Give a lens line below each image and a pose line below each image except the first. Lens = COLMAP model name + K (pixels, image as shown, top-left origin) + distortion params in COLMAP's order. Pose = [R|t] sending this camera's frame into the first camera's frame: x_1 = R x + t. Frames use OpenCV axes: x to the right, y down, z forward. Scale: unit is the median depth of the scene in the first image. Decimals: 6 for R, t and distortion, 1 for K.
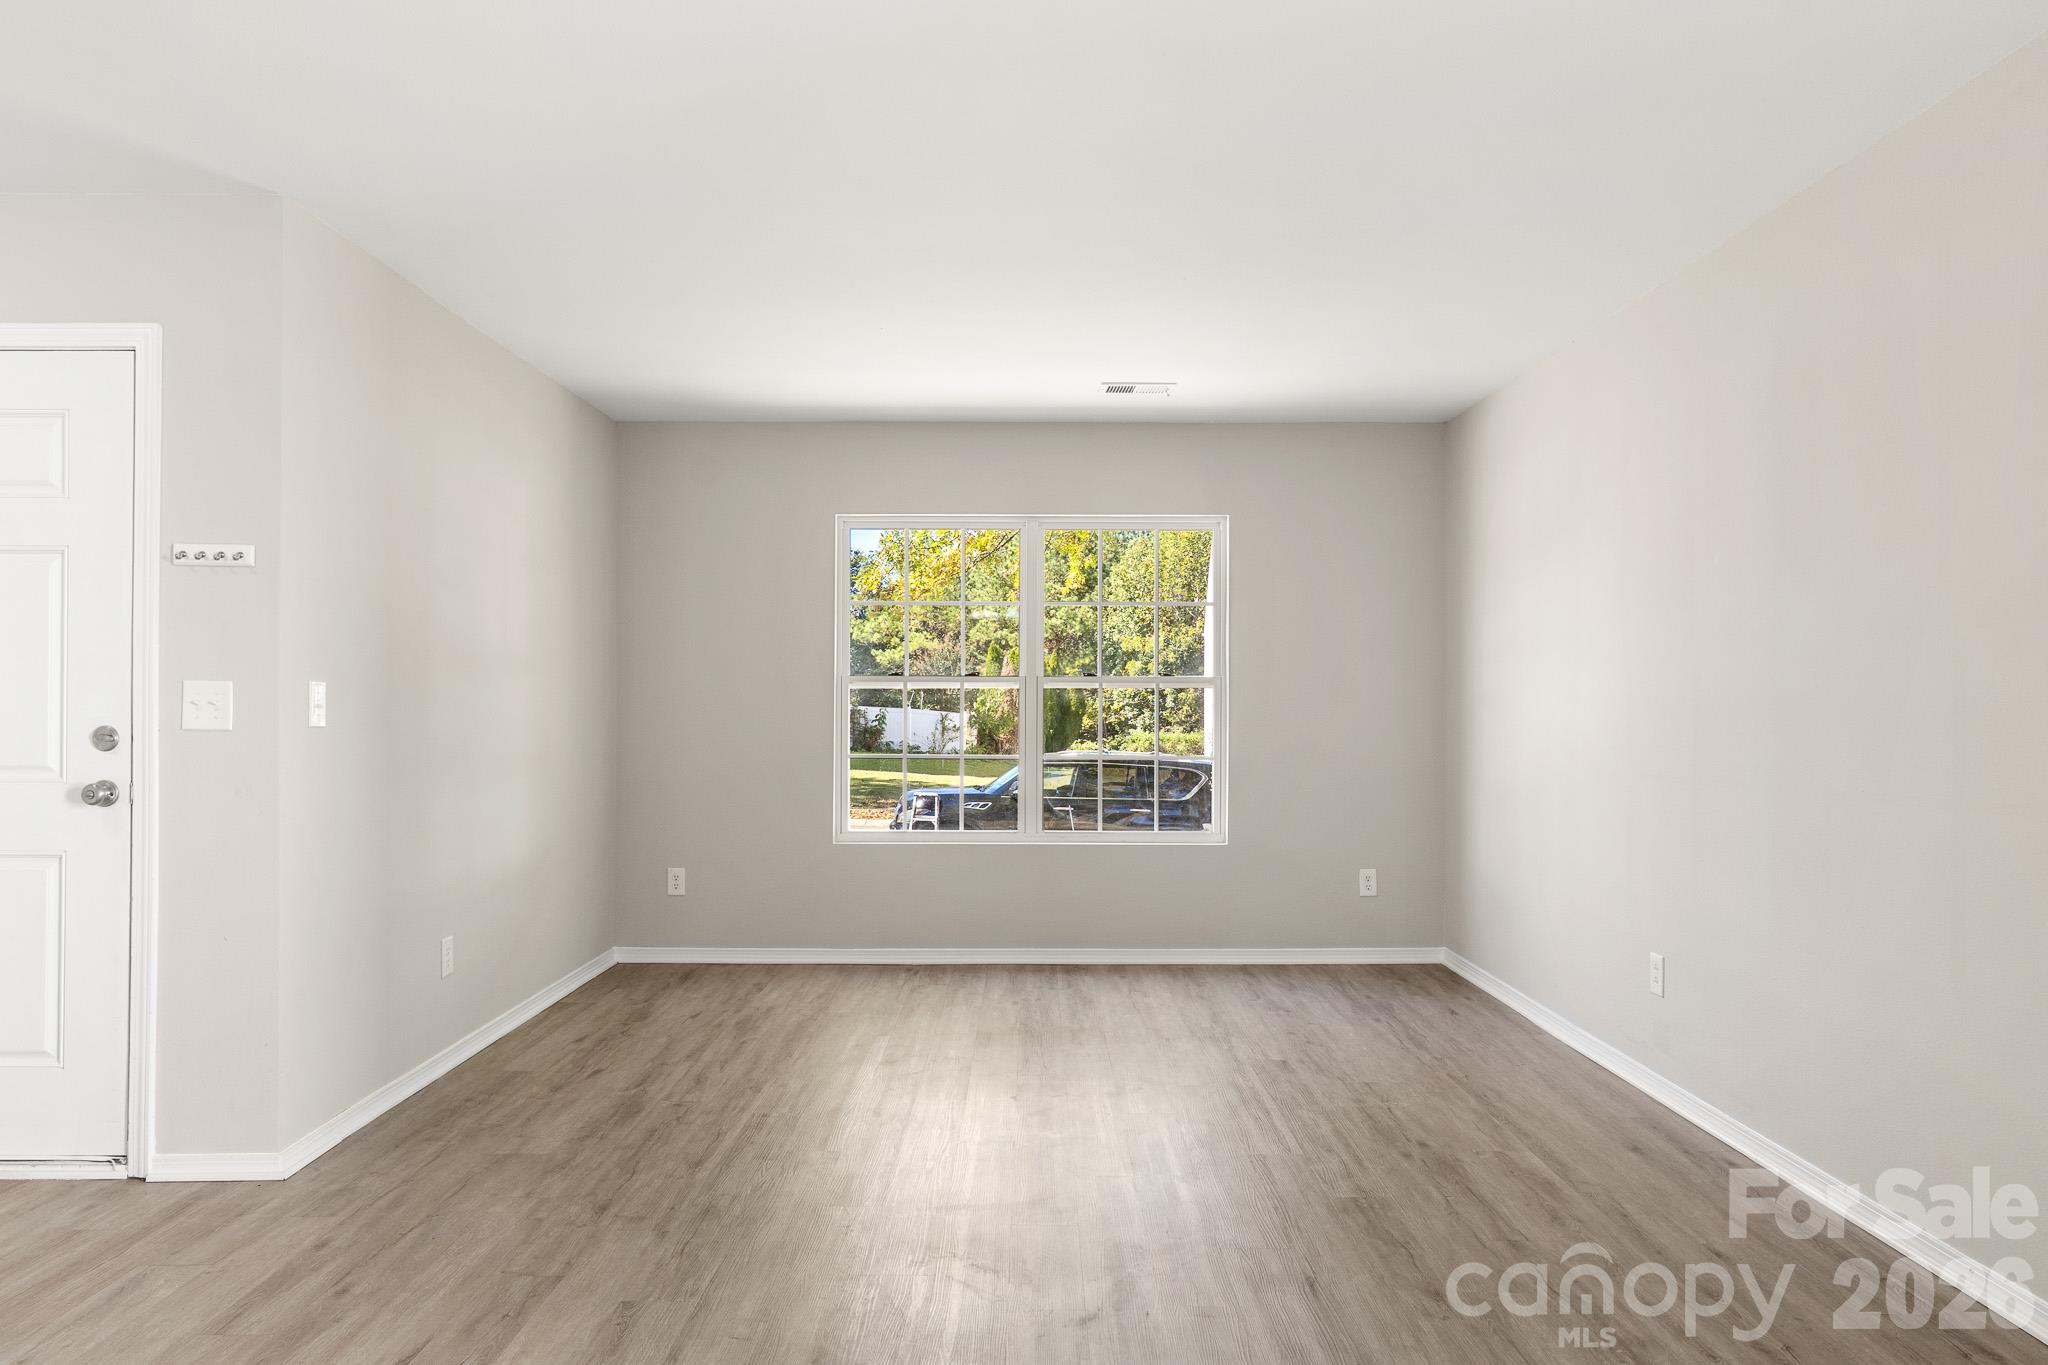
lens RADIAL K [[1291.8, 0, 1022.5], [0, 1291.8, 673.7], [0, 0, 1]] dist [0.006920, -0.001581]
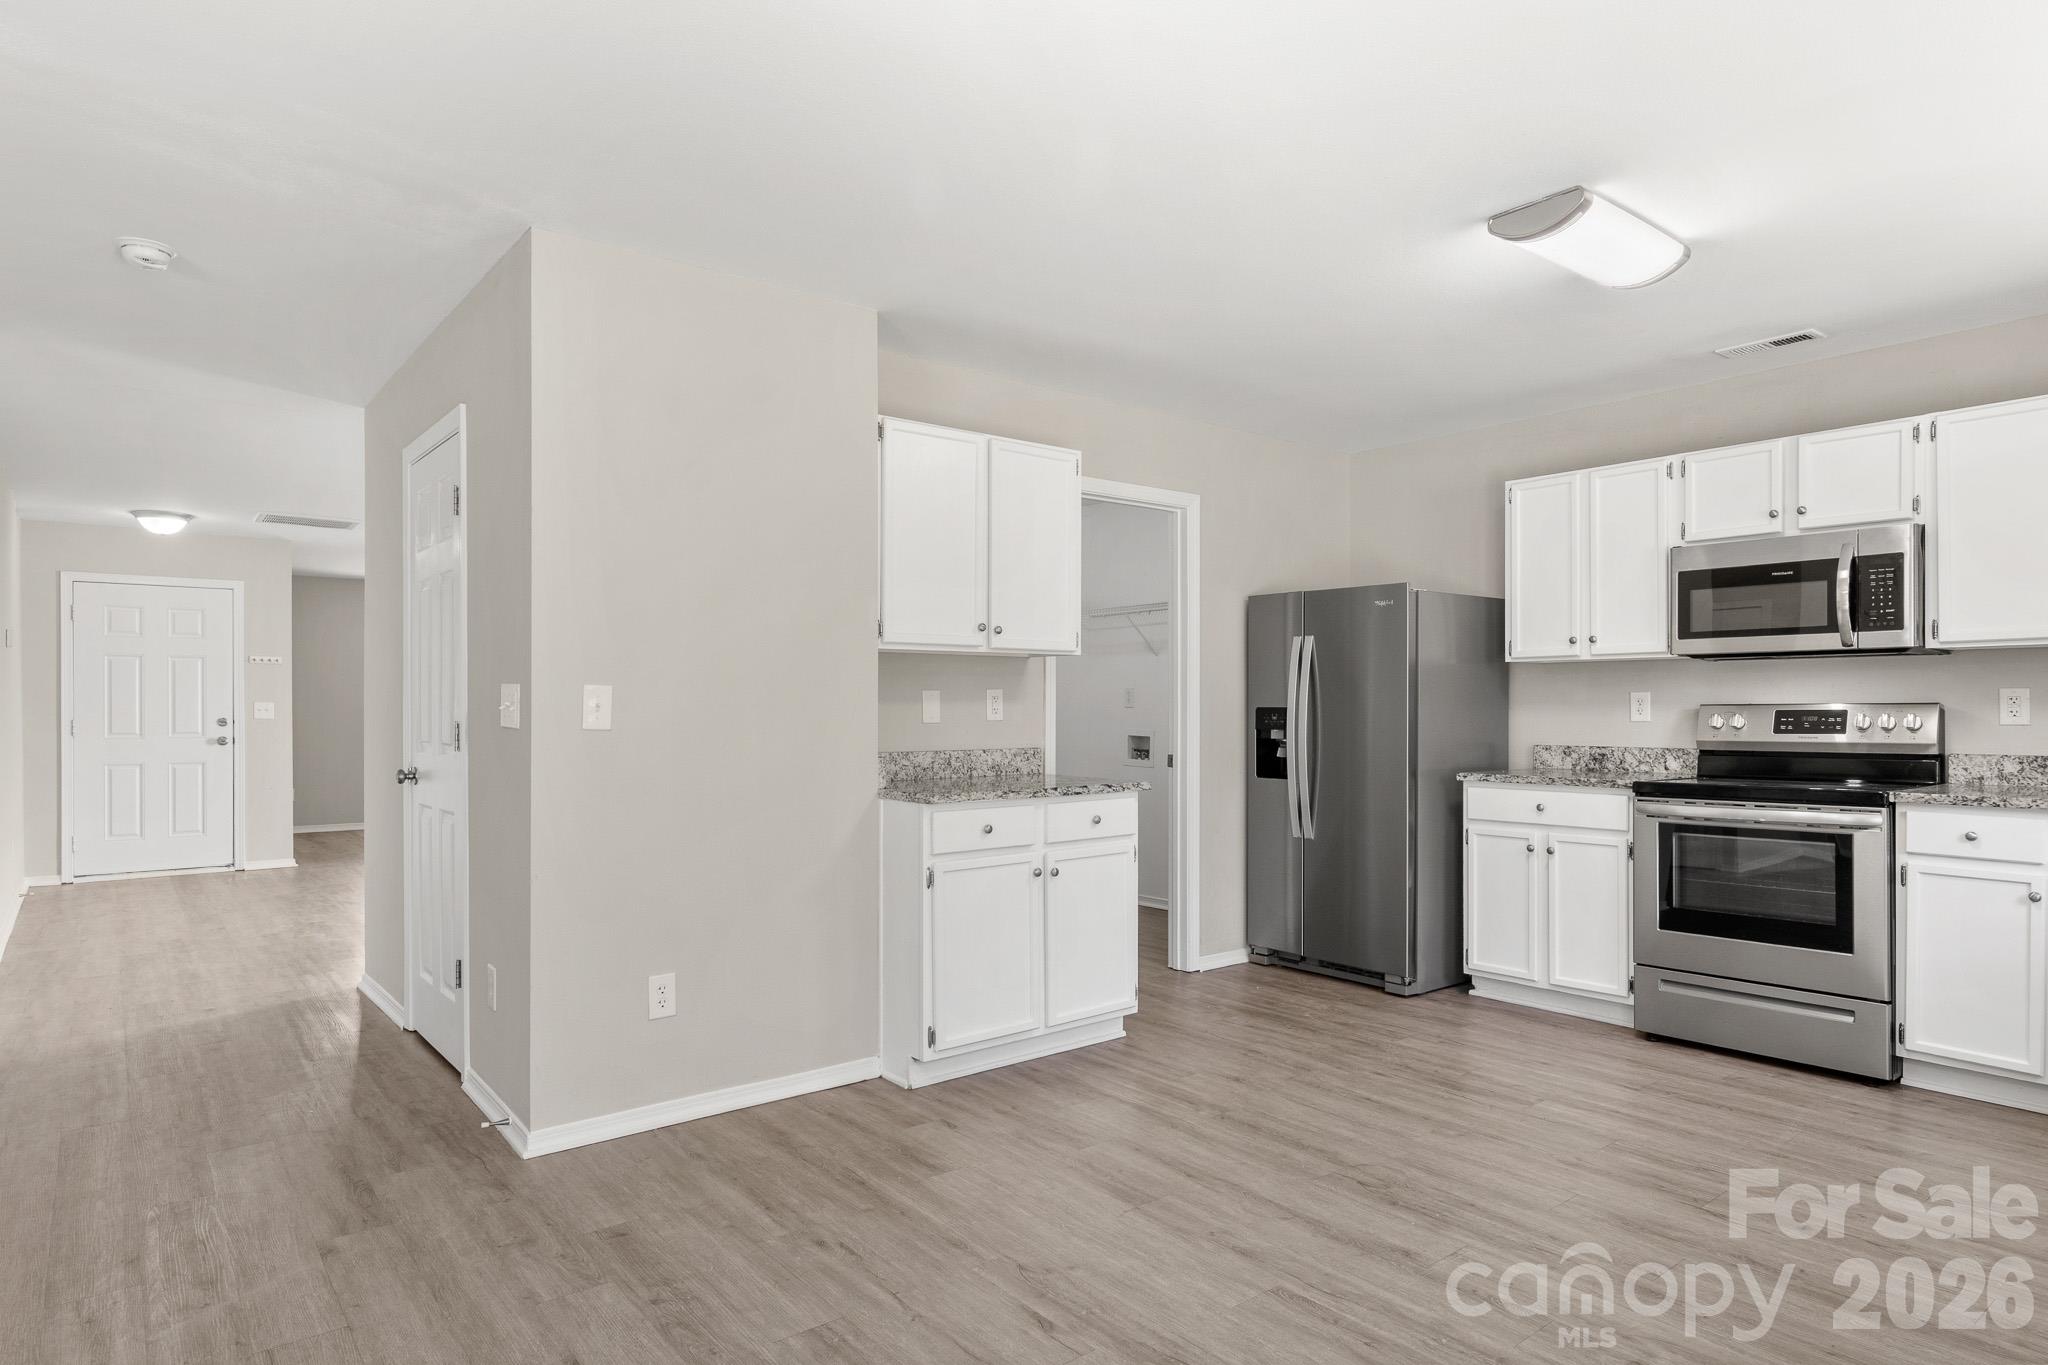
lens RADIAL K [[1157.4, 0, 1029.8], [0, 1157.4, 708.8], [0, 0, 1]] dist [-0.002414, 0.001988]
pose [[0.711375, -0.001199, 0.702812, -1.245326], [0.002195, 0.999997, -0.000517, 0.025629], [-0.702809, 0.001910, 0.711376, -2.131084]]
